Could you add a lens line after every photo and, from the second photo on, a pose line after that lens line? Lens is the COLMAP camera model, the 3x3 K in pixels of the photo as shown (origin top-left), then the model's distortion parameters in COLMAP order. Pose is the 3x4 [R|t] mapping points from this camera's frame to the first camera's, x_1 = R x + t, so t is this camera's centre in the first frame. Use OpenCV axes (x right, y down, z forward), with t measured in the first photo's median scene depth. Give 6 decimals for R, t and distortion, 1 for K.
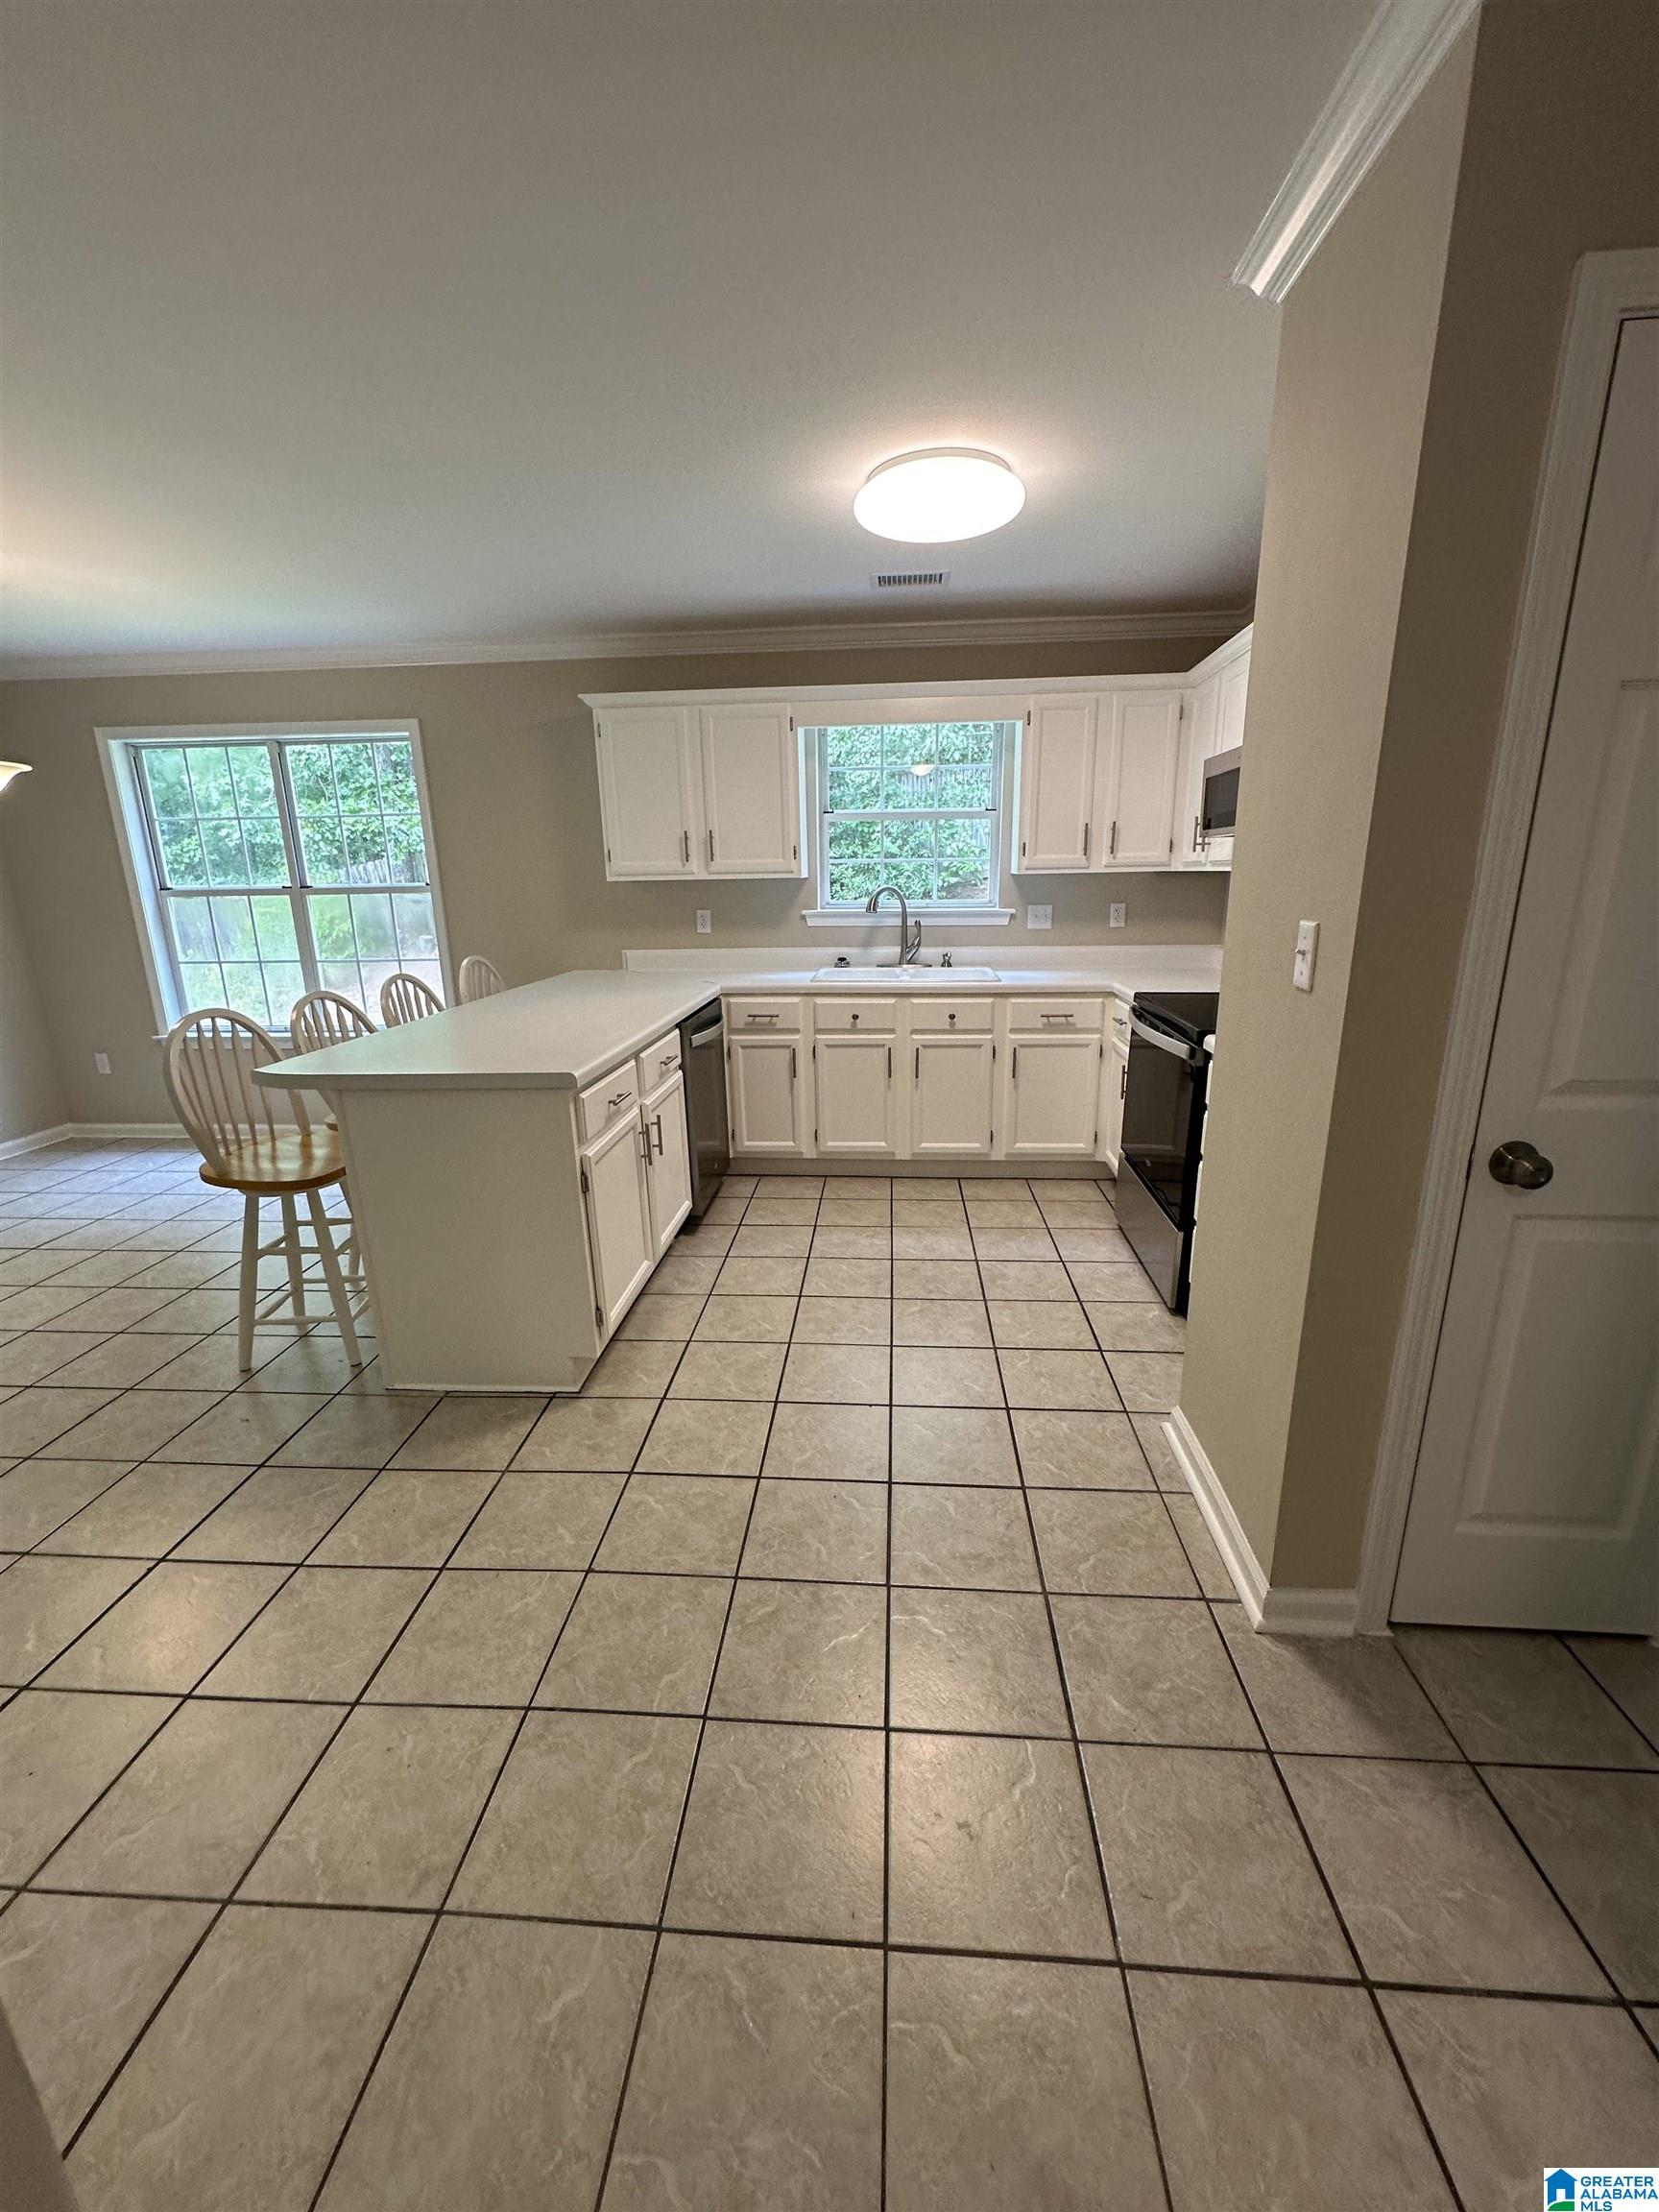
lens RADIAL K [[886.7, 0, 837.1], [0, 886.7, 1100.5], [0, 0, 1]] dist [-0.002672, 0.000580]
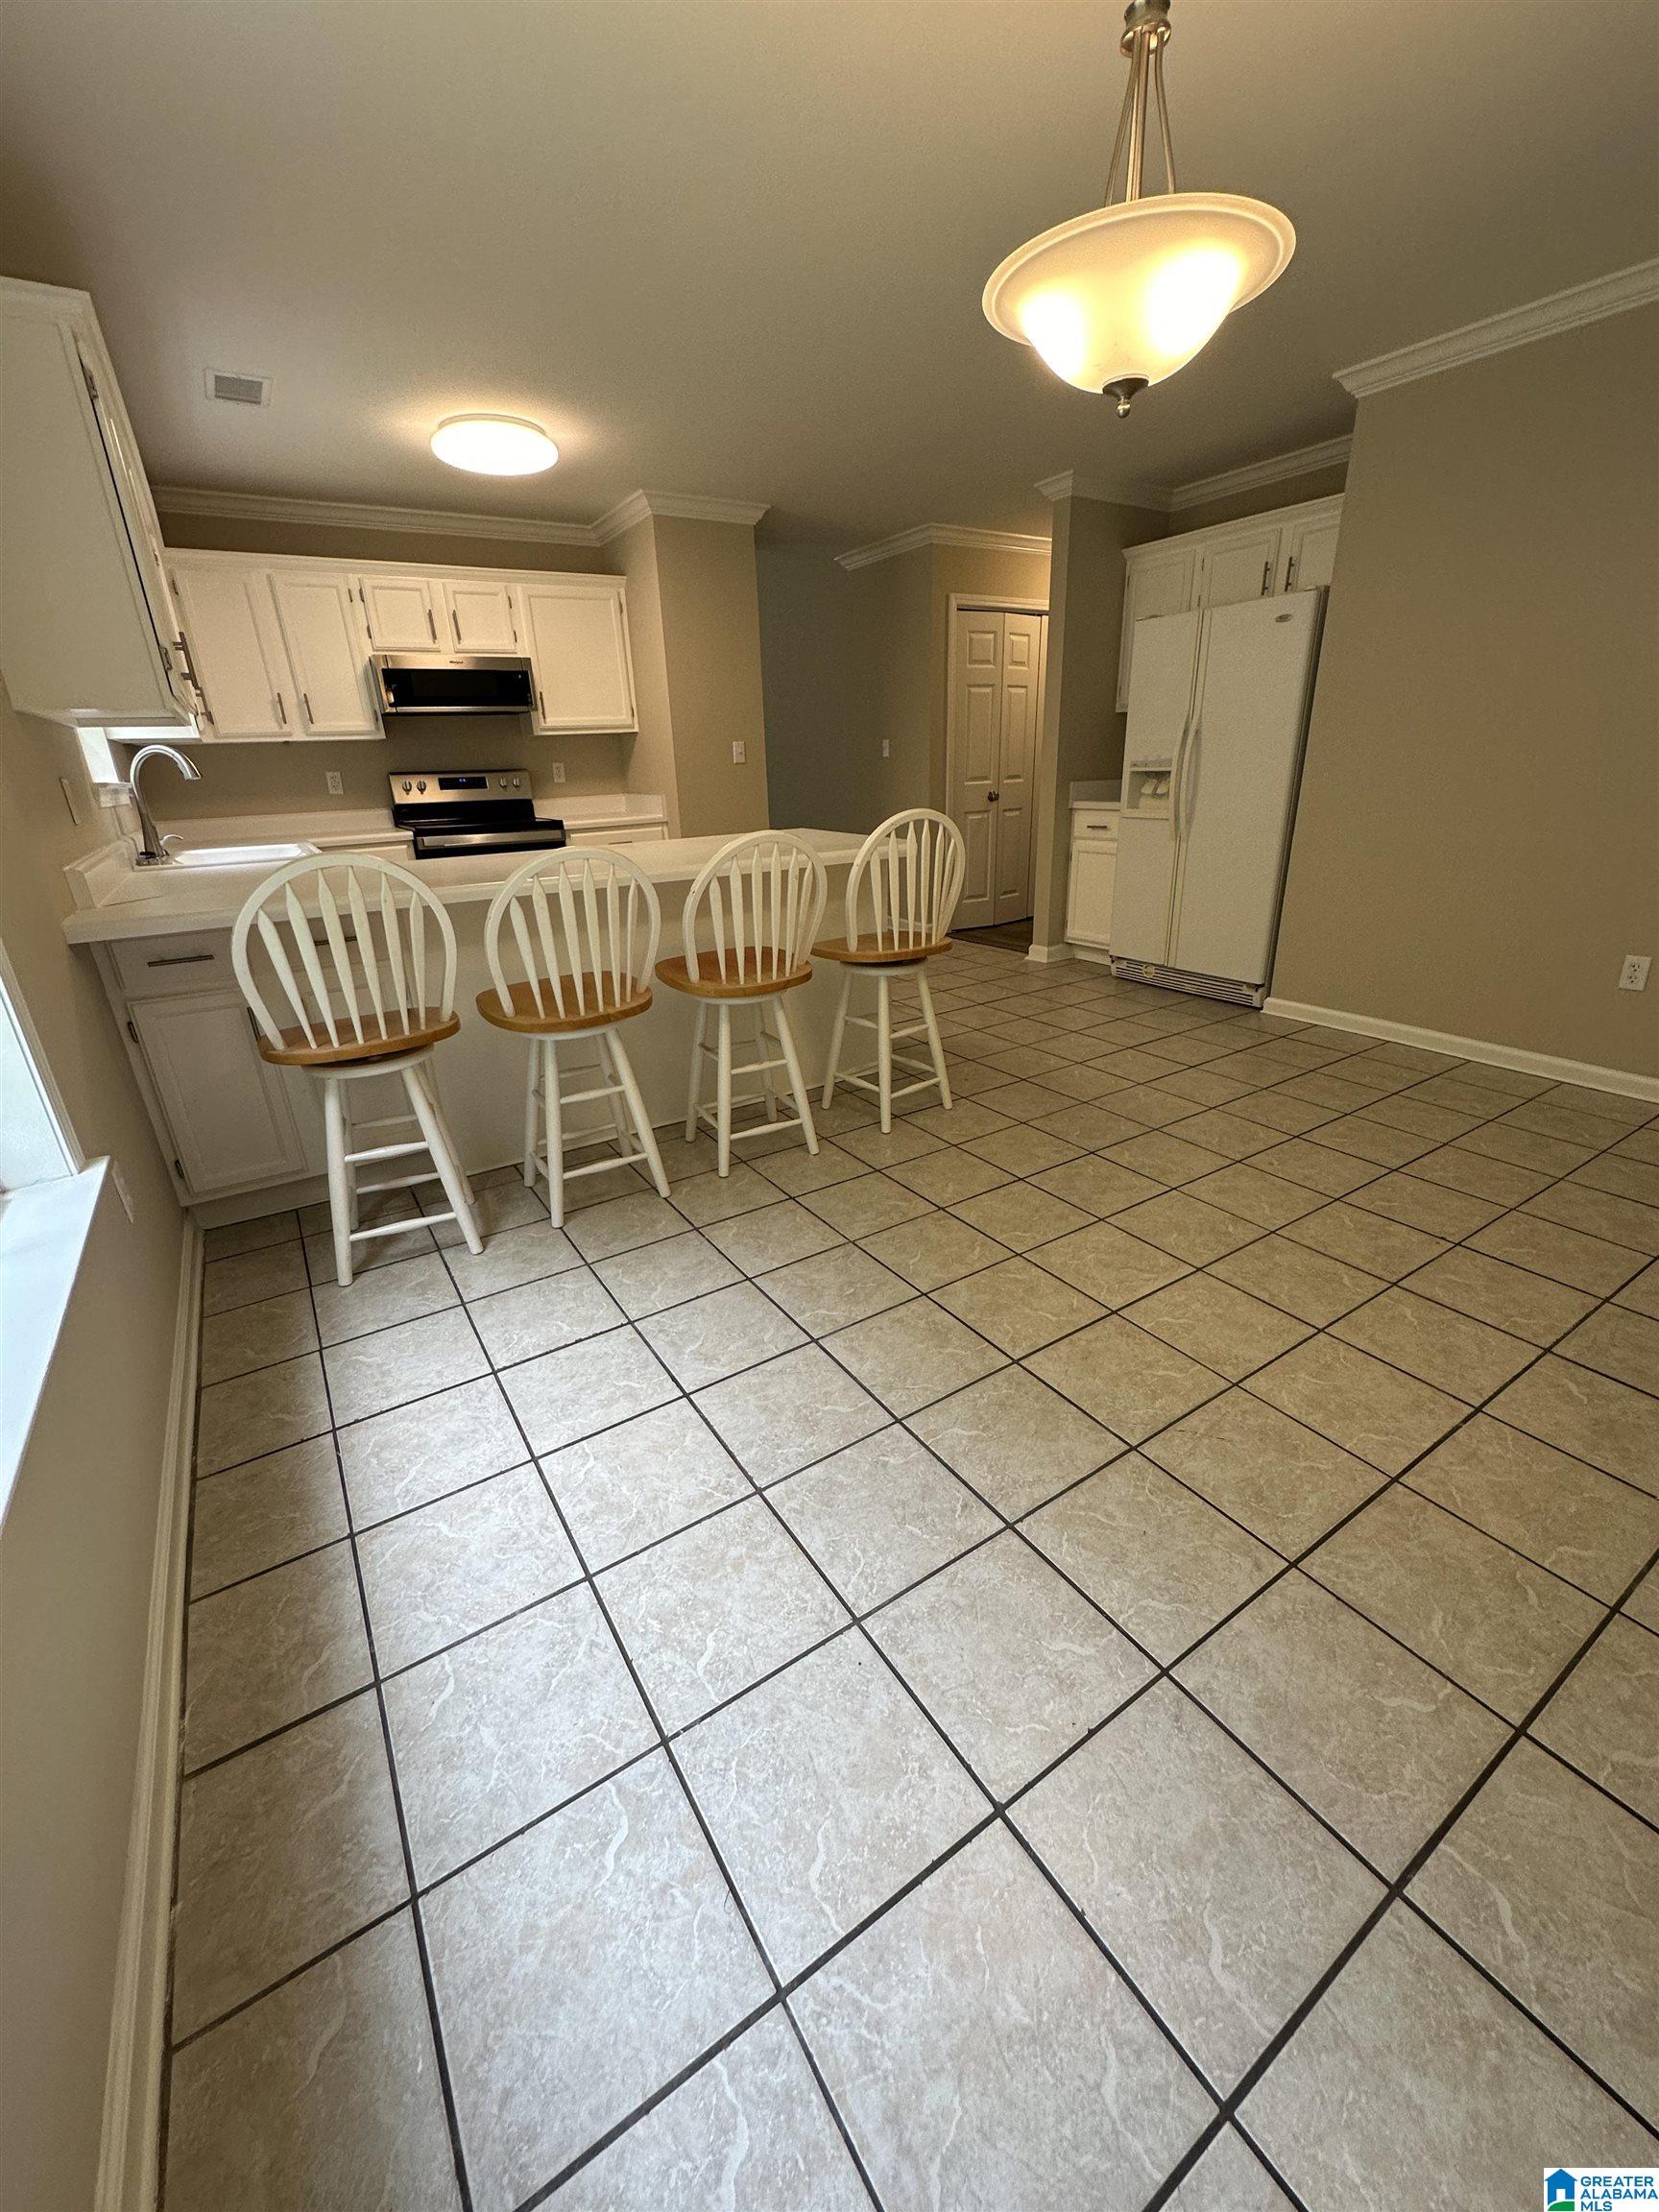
lens RADIAL K [[886.7, 0, 838.5], [0, 886.7, 1103.8], [0, 0, 1]] dist [-0.002672, 0.000580]
pose [[-0.606278, -0.255056, 0.753242, -1.007974], [0.241240, 0.843556, 0.479809, -0.221064], [-0.757780, 0.472610, -0.449900, 1.117462]]
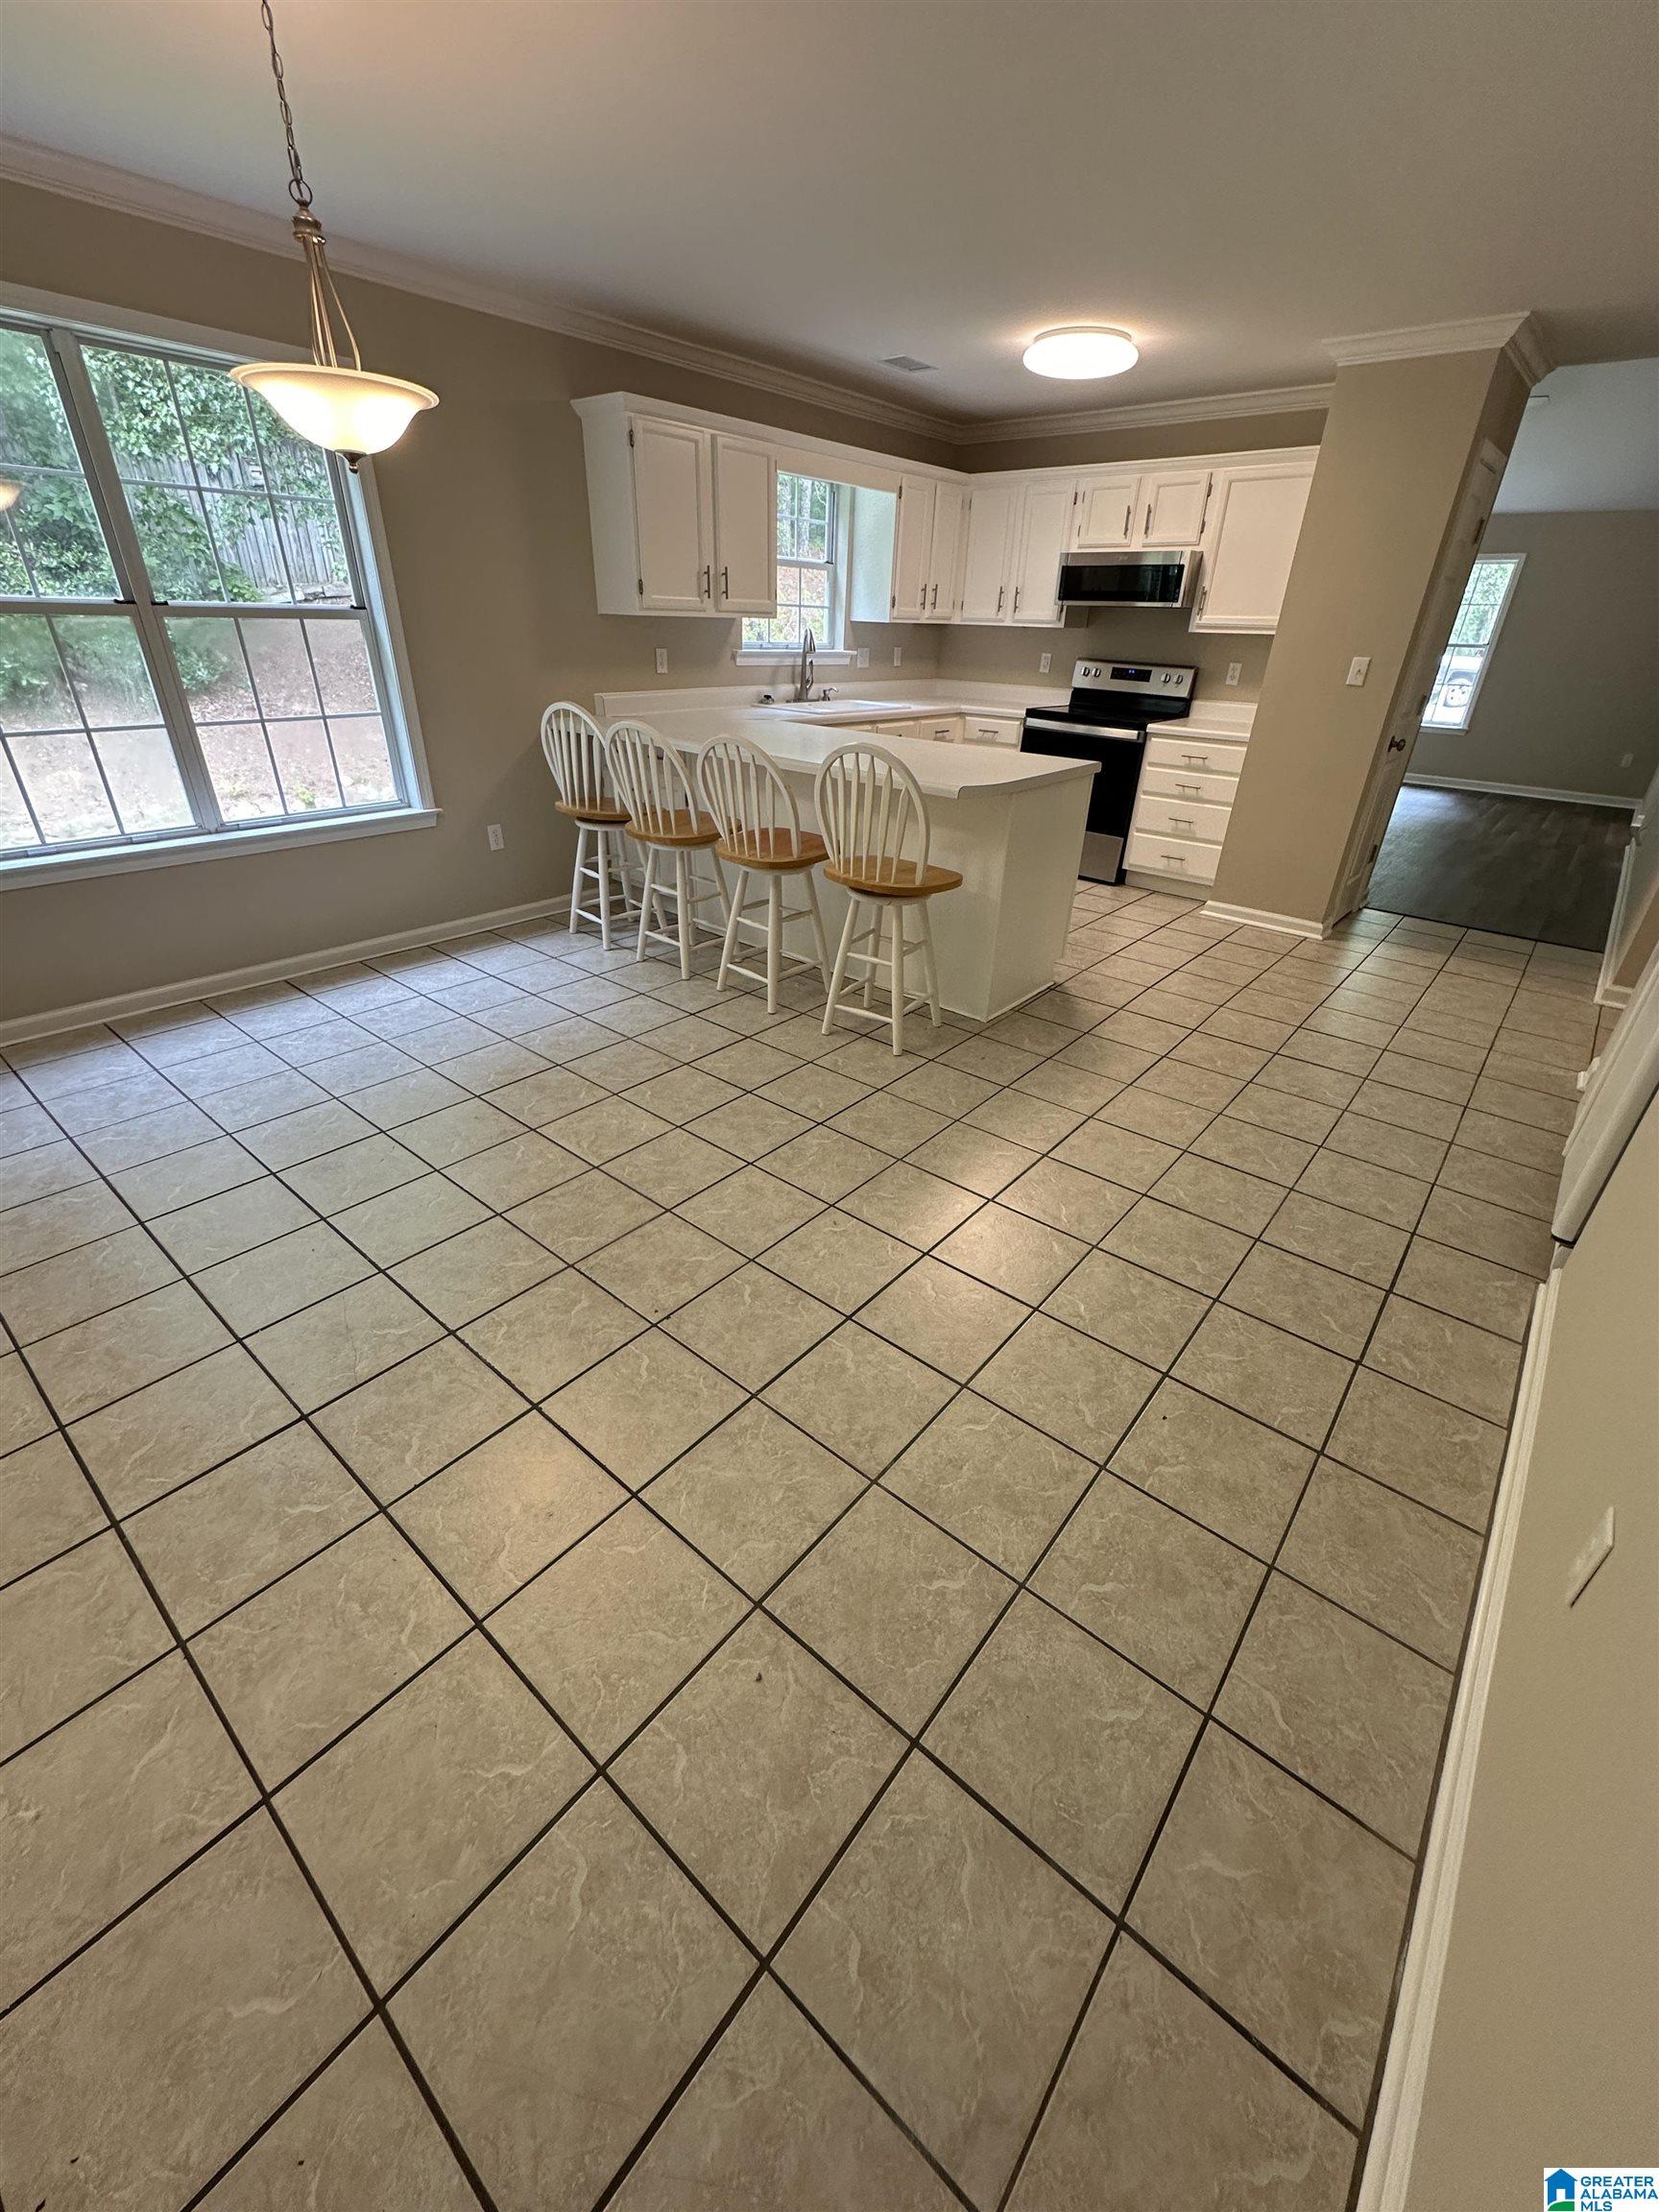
lens RADIAL K [[886.7, 0, 822.6], [0, 886.7, 1099.4], [0, 0, 1]] dist [-0.002672, 0.000580]
pose [[0.585525, -0.357938, 0.727352, -1.106437], [0.163687, 0.930962, 0.326368, -0.039064], [-0.793957, -0.072038, 0.603691, 0.225349]]
